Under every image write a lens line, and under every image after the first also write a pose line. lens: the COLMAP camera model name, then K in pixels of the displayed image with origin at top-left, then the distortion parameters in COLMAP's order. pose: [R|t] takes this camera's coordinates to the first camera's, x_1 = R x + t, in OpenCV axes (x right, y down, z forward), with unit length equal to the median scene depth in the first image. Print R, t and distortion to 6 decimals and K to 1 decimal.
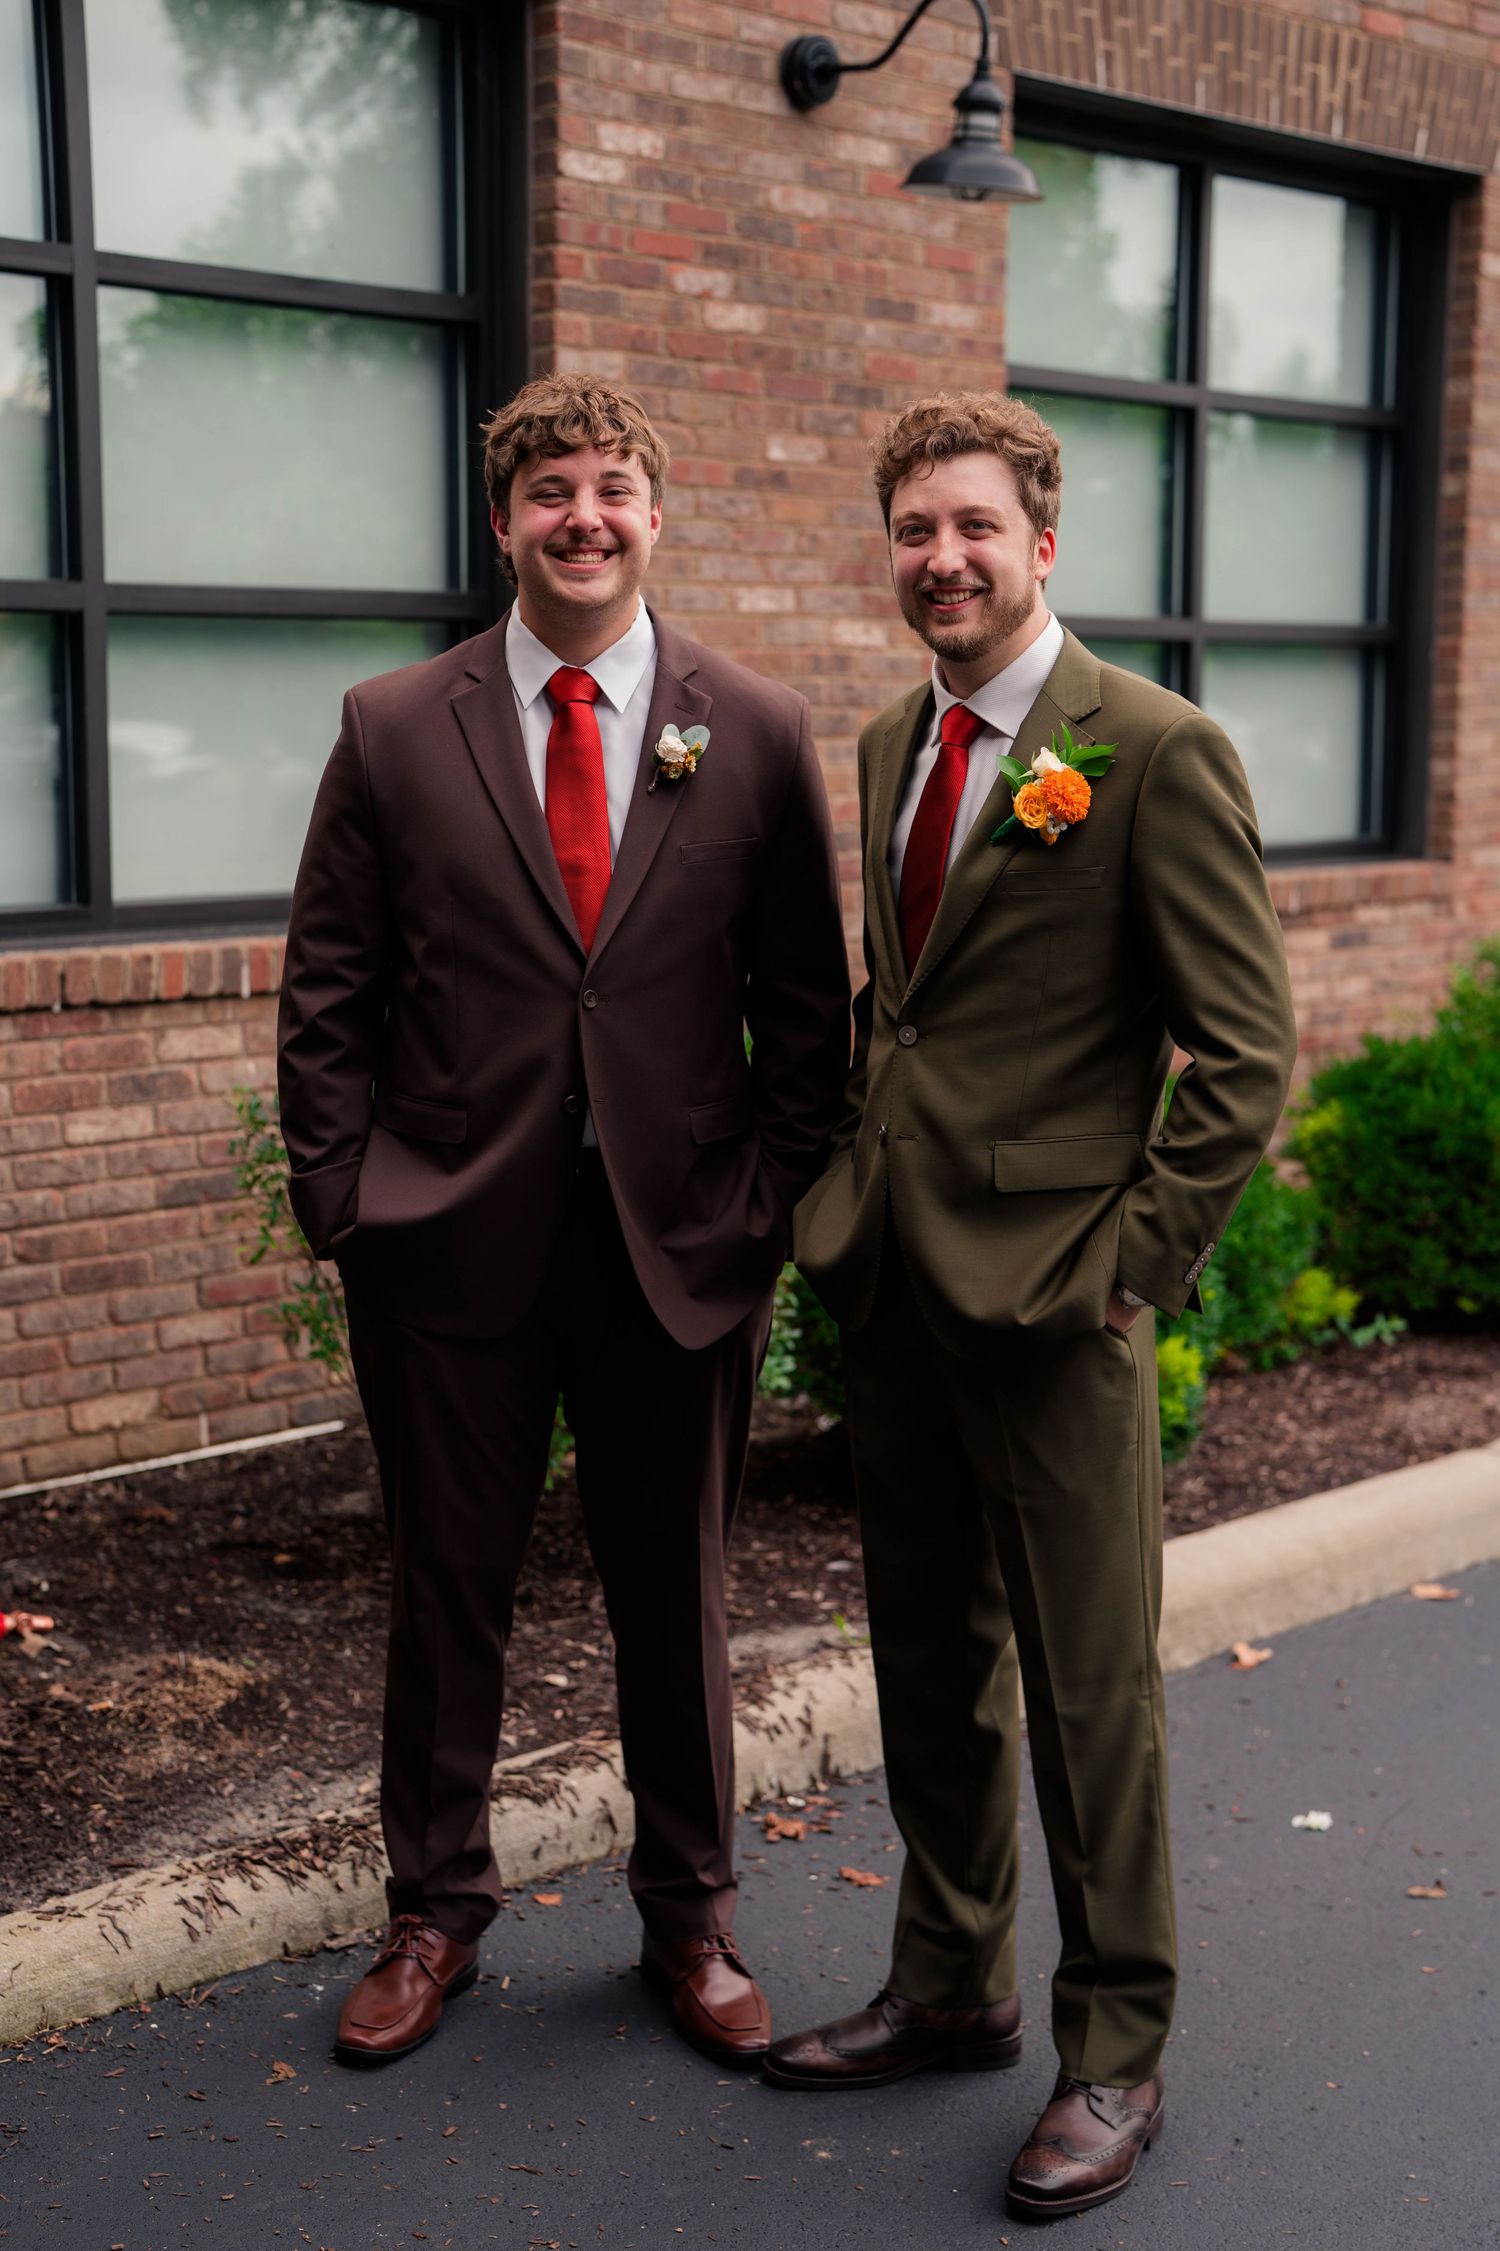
lens RADIAL K [[3192.7, 0, 704.4], [0, 3192.7, 1153.6], [0, 0, 1]] dist [-0.161507, 1.062215]
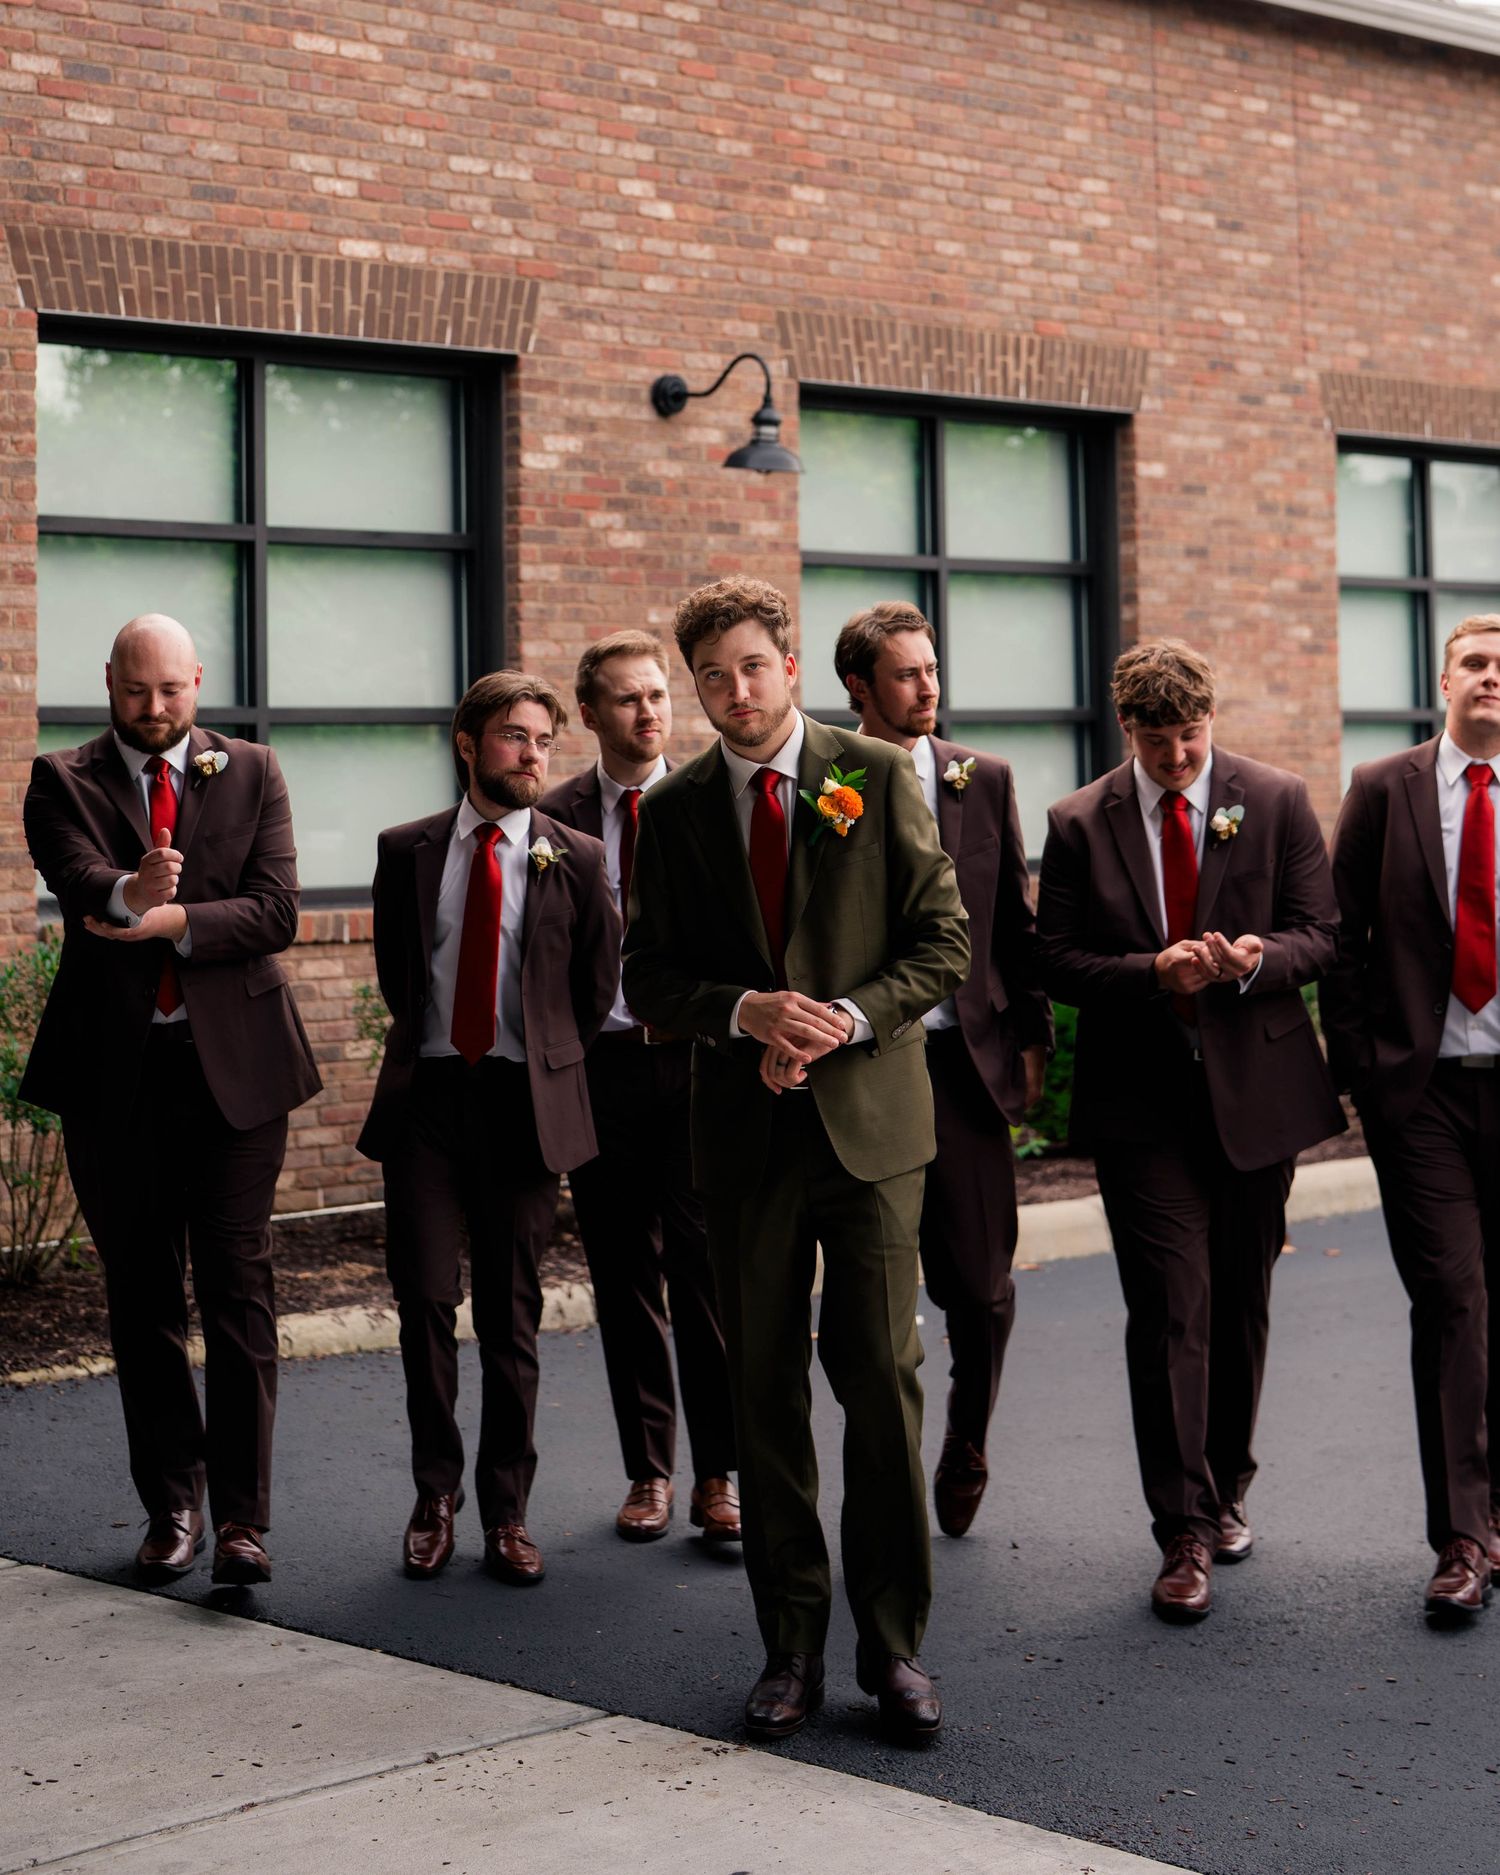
lens RADIAL K [[3920.9, 0, 670.5], [0, 3920.9, 457.9], [0, 0, 1]] dist [-0.141287, 0.953799]
pose [[0.999867, -0.015881, 0.003818, 0.028071], [0.016331, 0.975769, -0.218191, 0.157605], [-0.000260, 0.218224, 0.975899, -1.115603]]
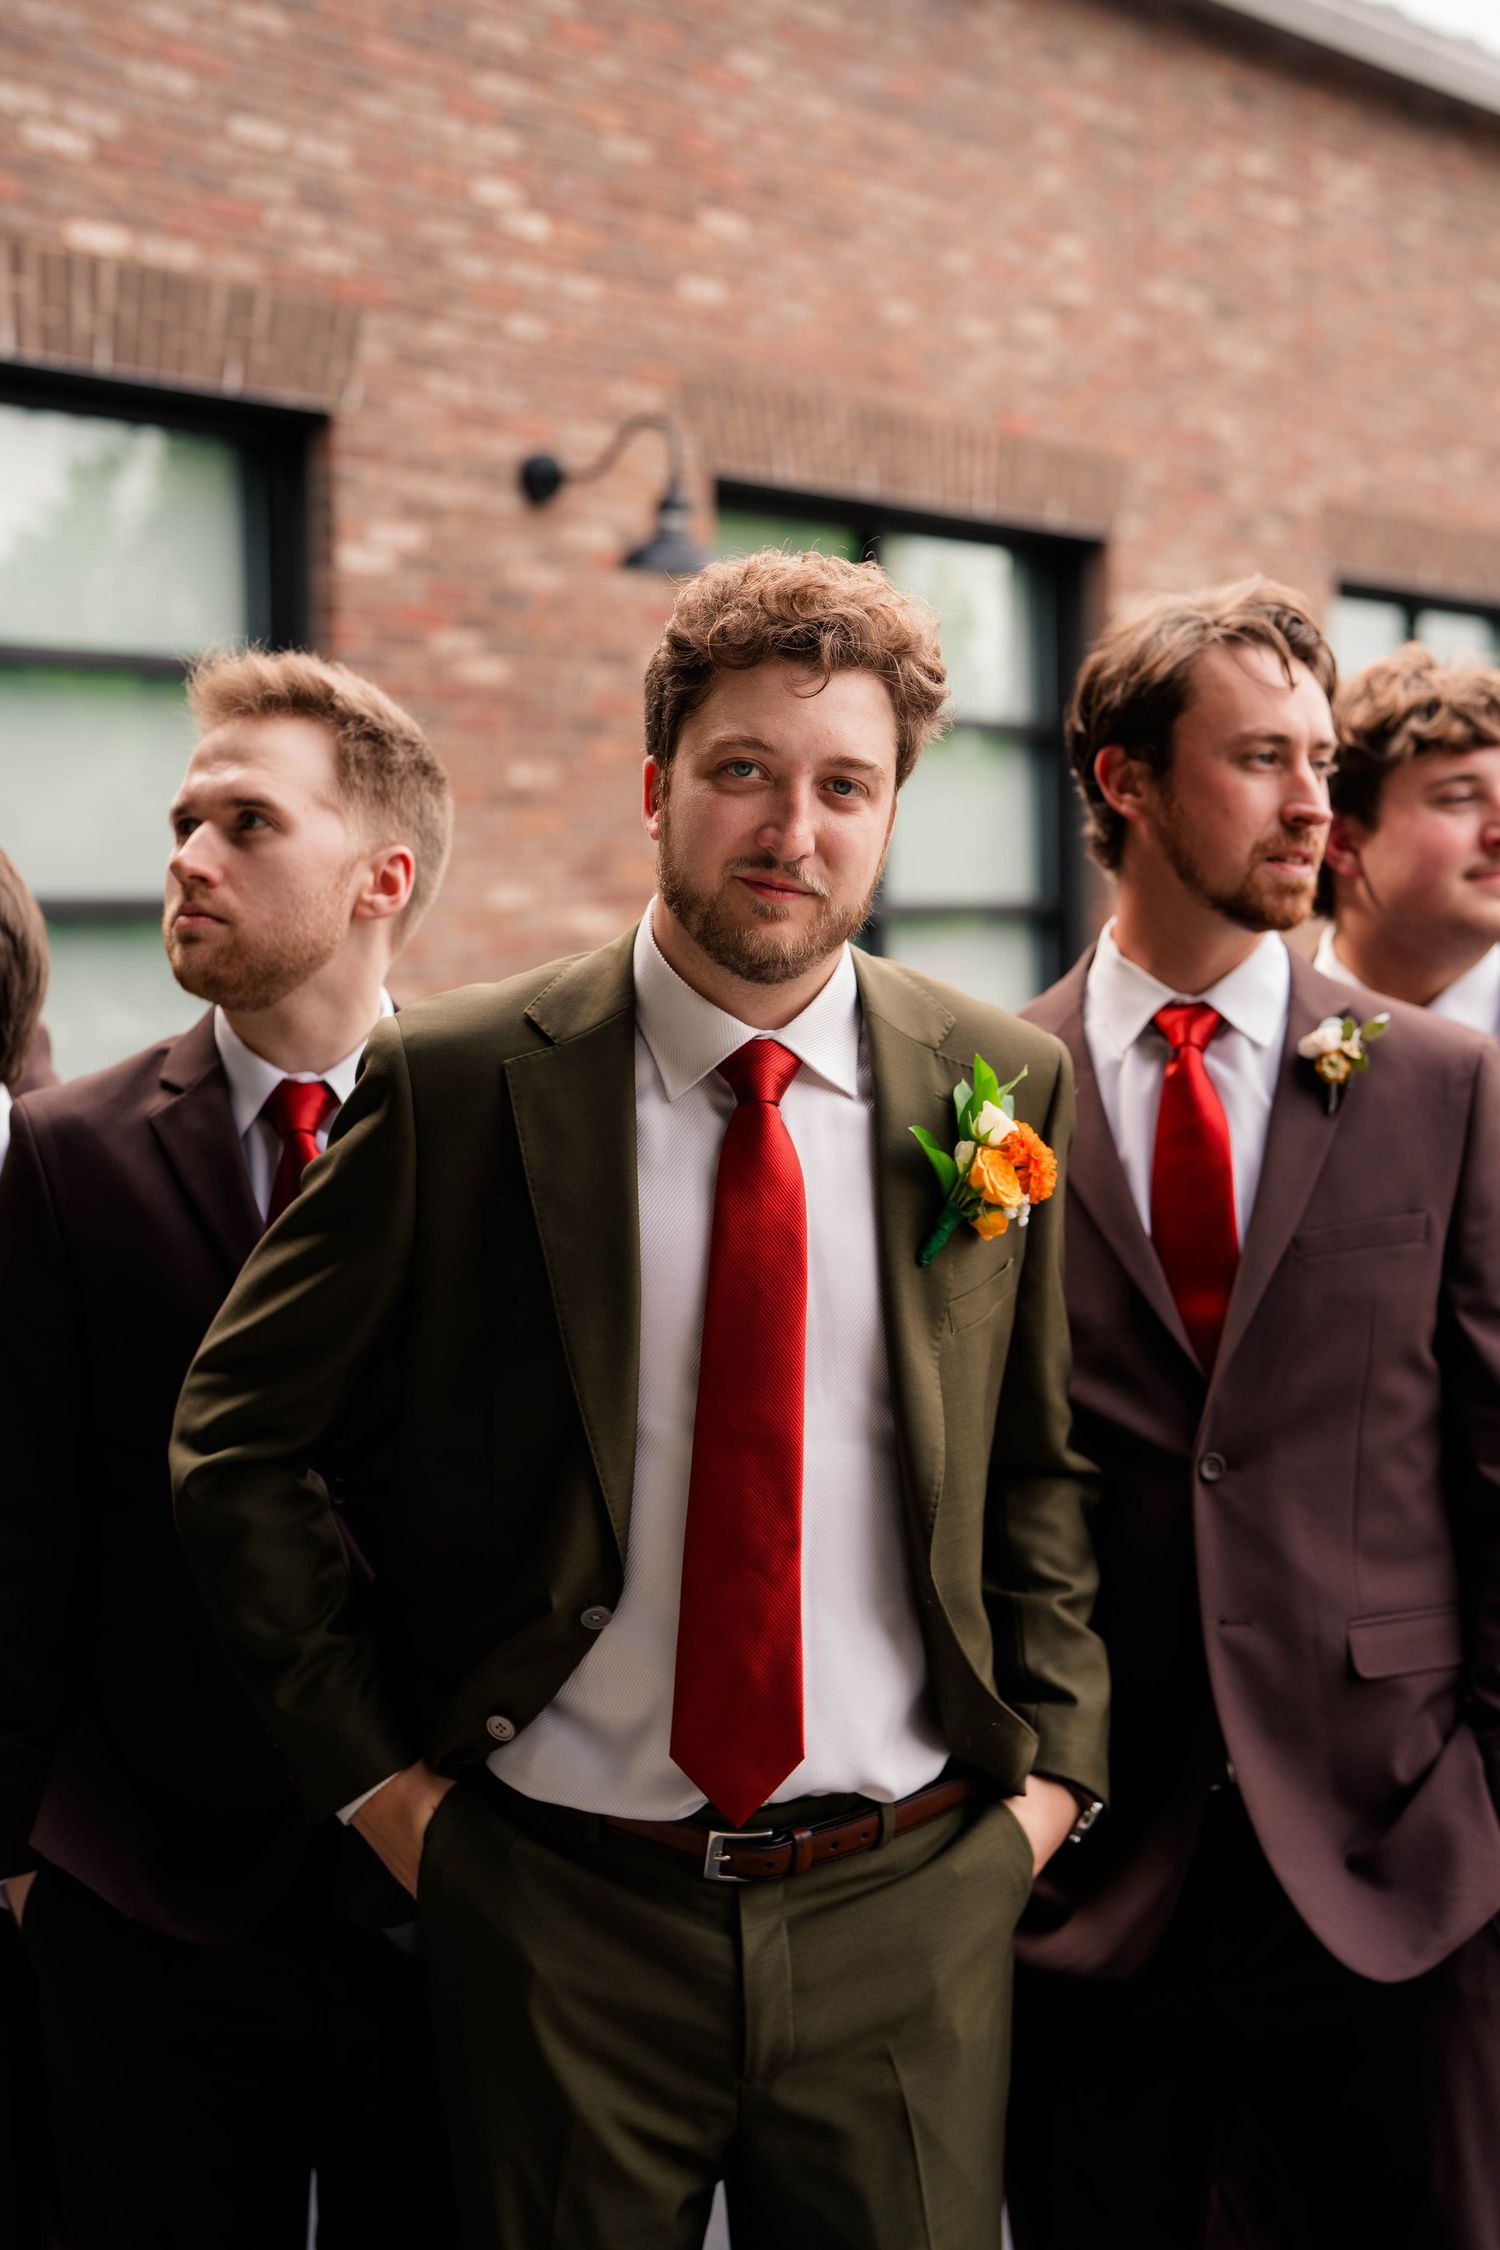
lens RADIAL K [[3189.5, 0, 755.2], [0, 3189.5, 1132.2], [0, 0, 1]] dist [-0.159862, 1.064320]
pose [[0.997411, -0.018799, 0.069415, 0.028124], [0.024497, 0.996318, -0.082162, 0.023971], [-0.067615, 0.083650, 0.994199, -0.252455]]
